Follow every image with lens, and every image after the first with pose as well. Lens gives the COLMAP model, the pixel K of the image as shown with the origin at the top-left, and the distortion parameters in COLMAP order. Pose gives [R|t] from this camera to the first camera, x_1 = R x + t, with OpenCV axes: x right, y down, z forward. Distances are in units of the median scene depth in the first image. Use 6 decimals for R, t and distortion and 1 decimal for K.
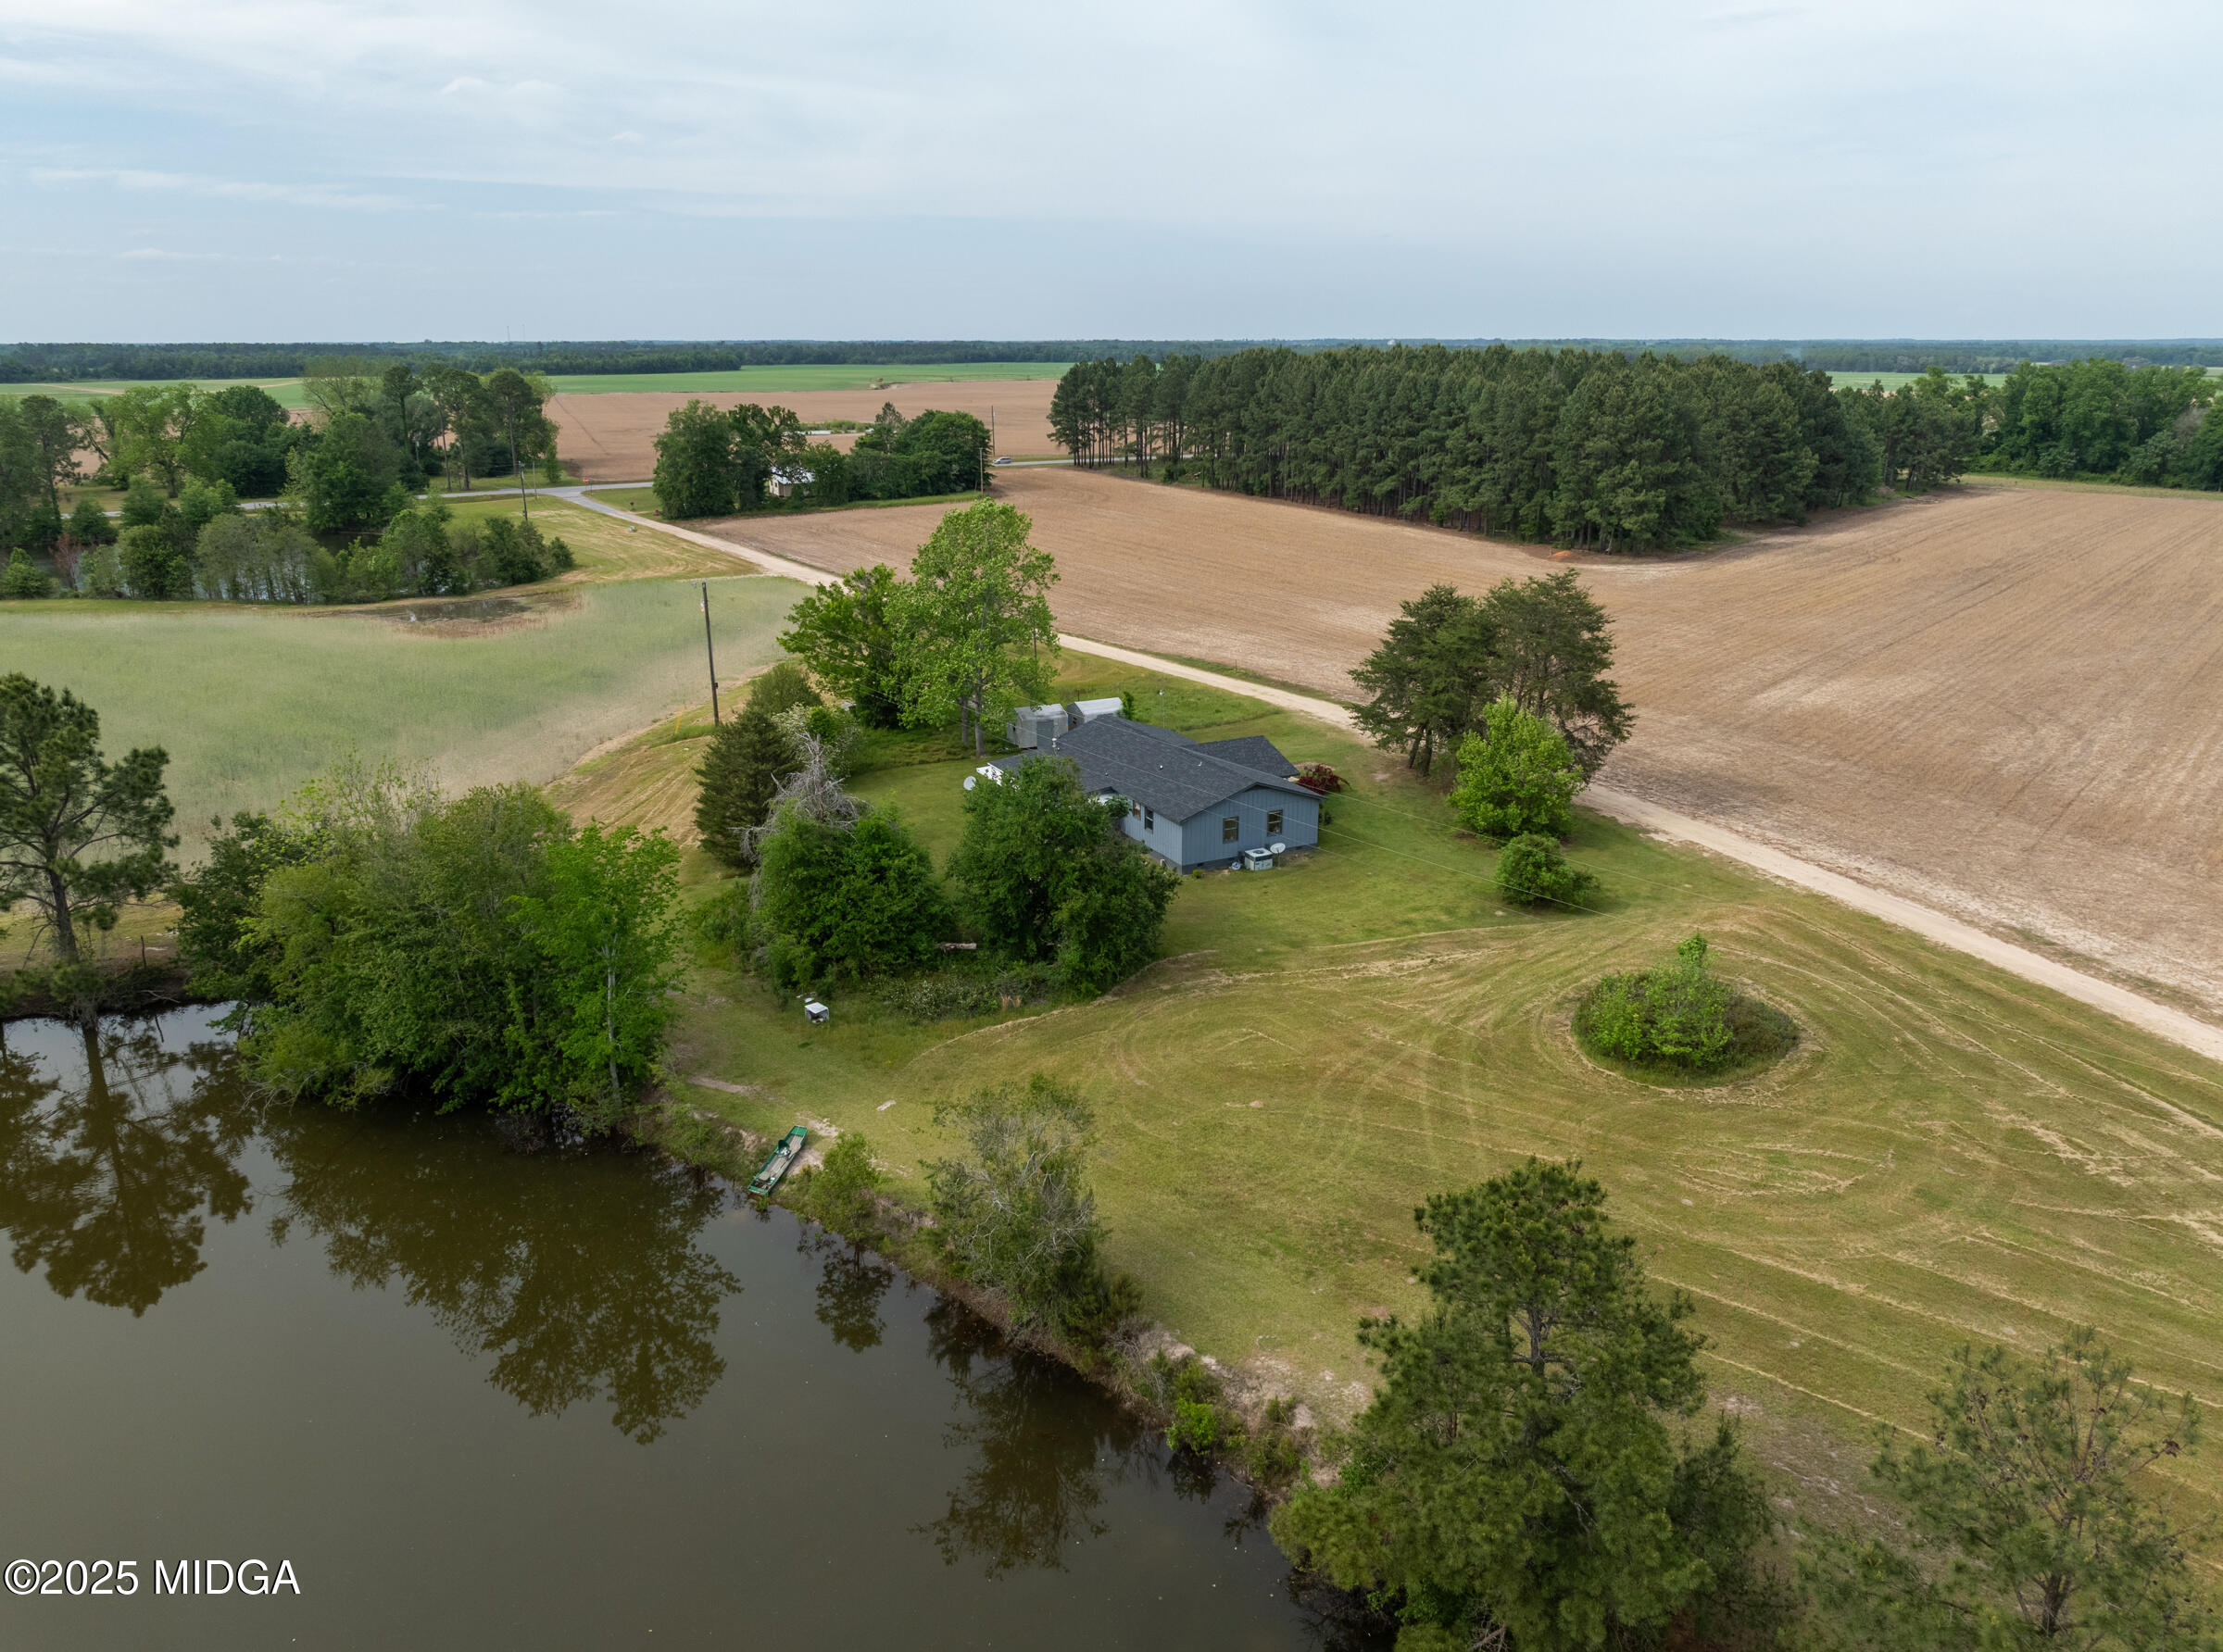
lens RADIAL K [[1564.7, 0, 1131.2], [0, 1564.7, 833.8], [0, 0, 1]] dist [-0.020248, 0.011553]
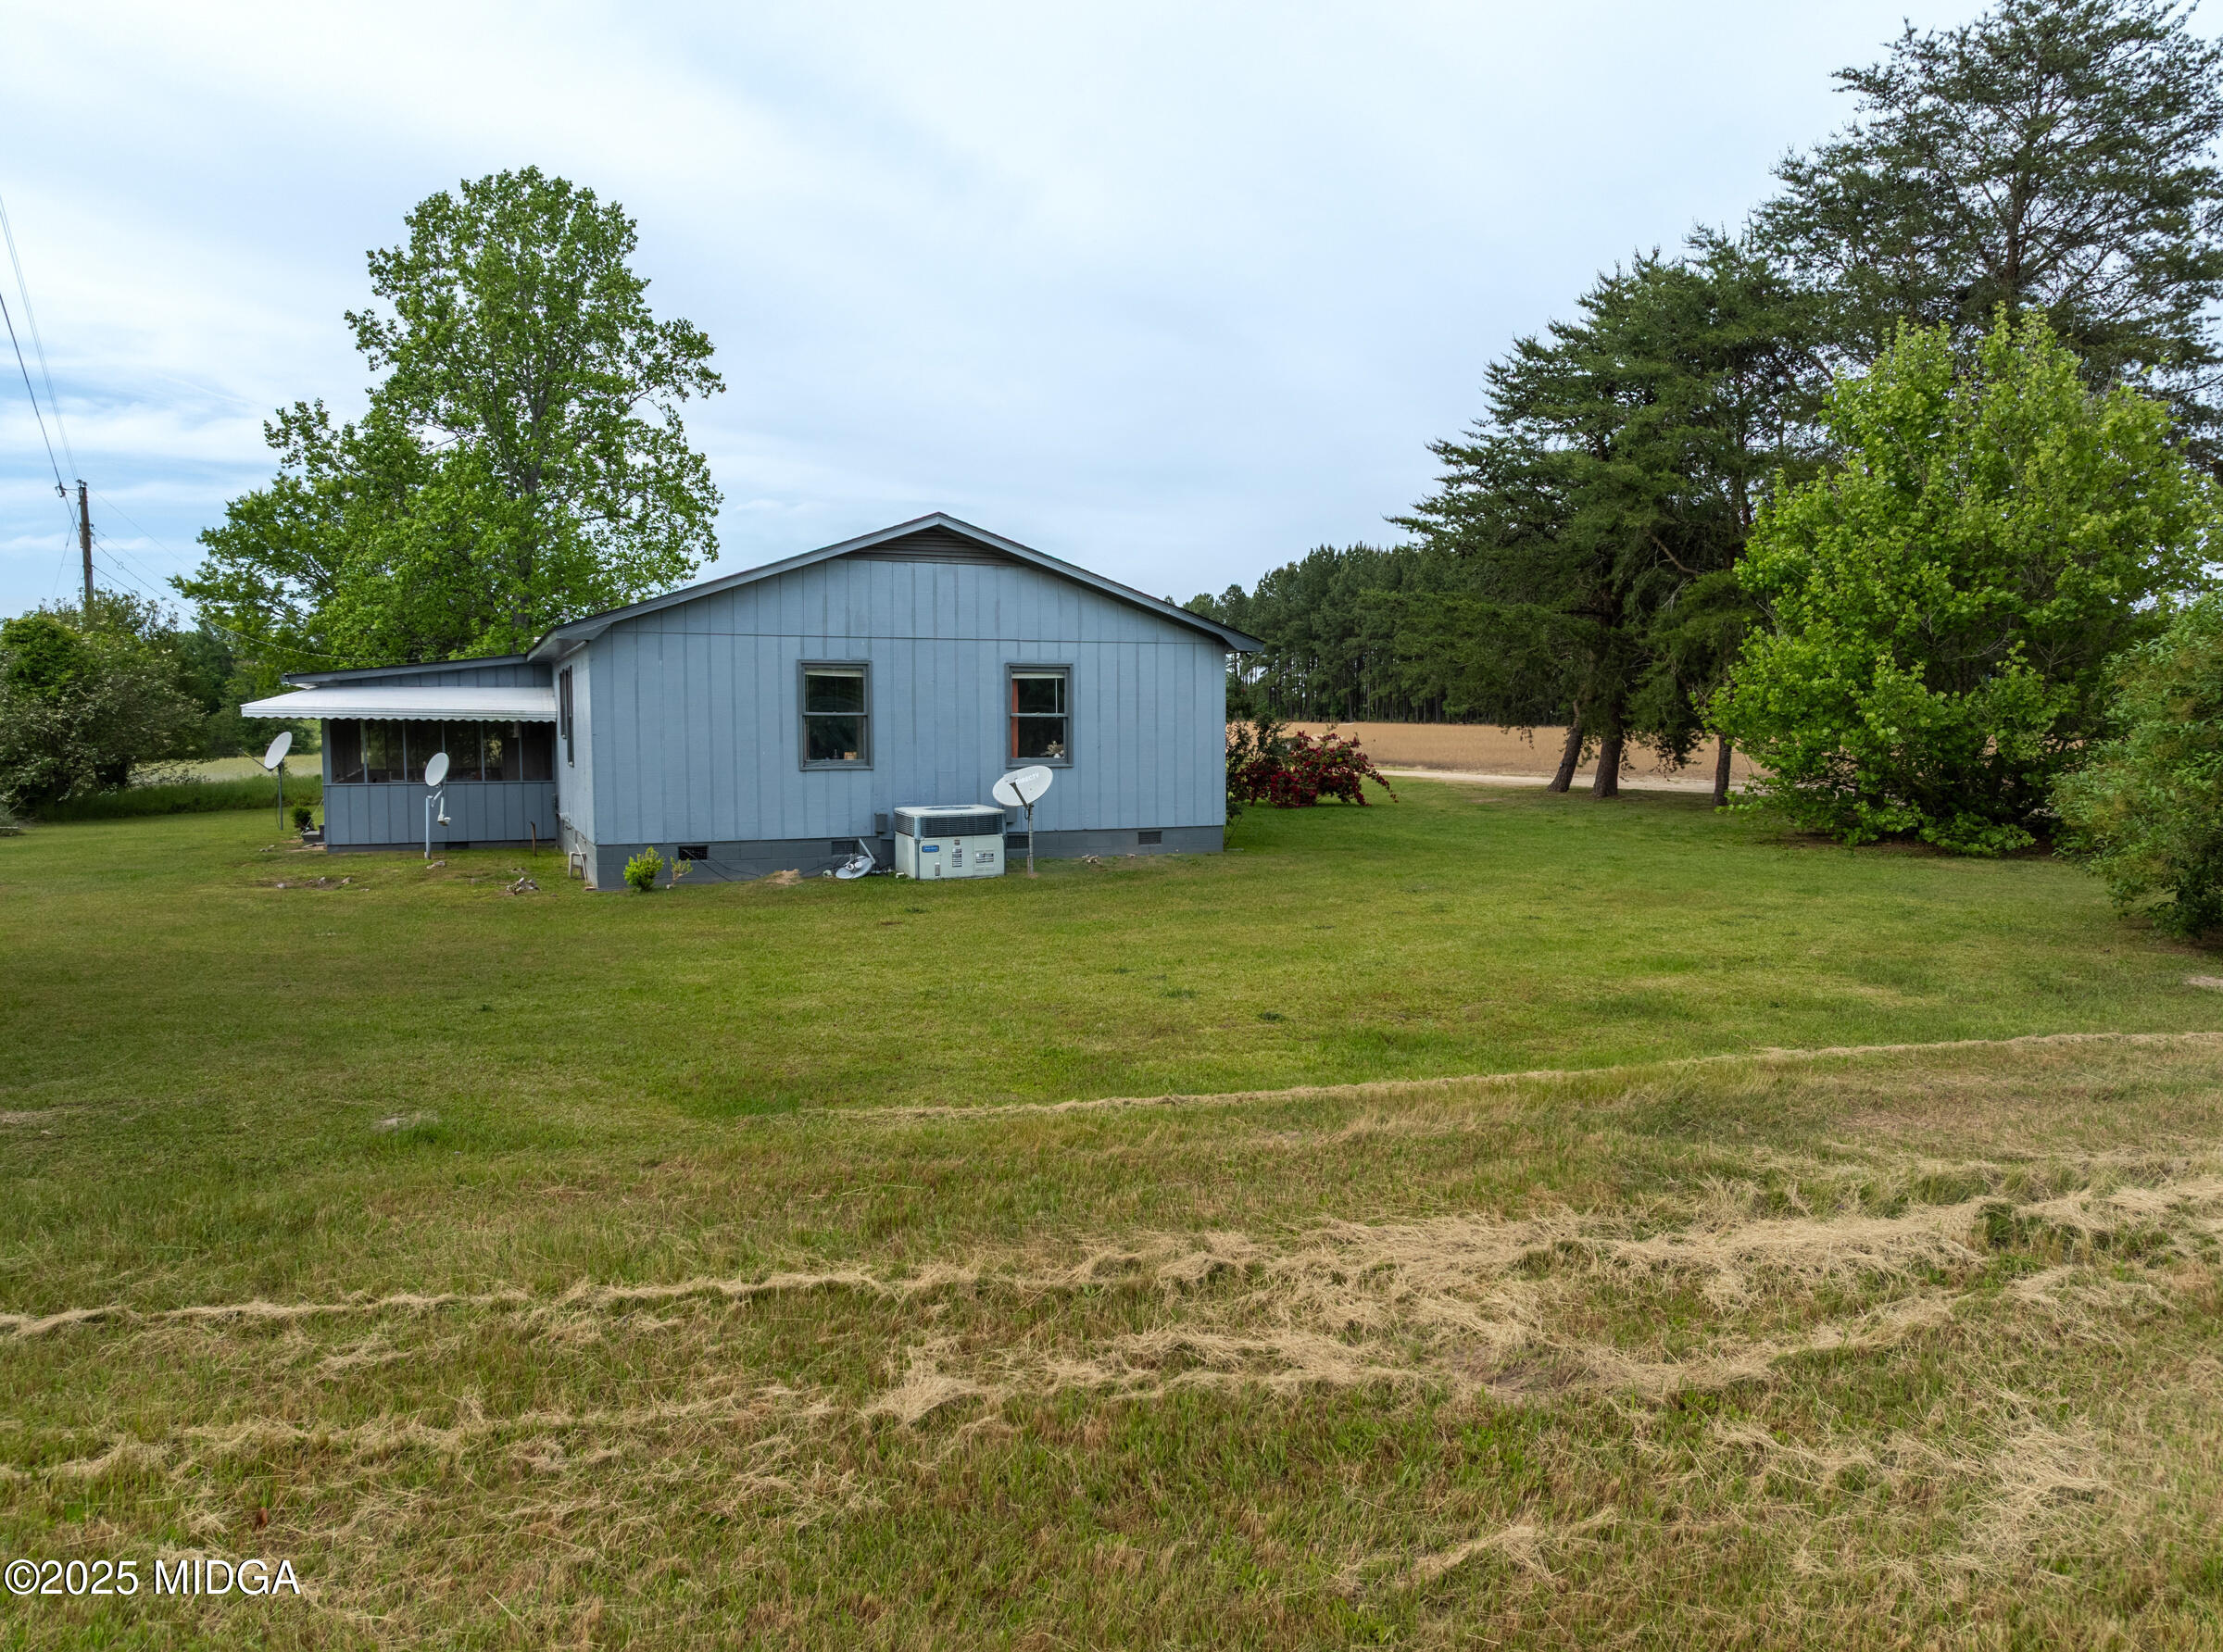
lens RADIAL K [[1564.7, 0, 1092.1], [0, 1564.7, 830.0], [0, 0, 1]] dist [-0.020248, 0.011553]
pose [[0.994855, 0.003473, -0.101246, 0.124854], [-0.026835, 0.972745, -0.230319, 0.067827], [0.097687, 0.231851, 0.967834, 0.755408]]
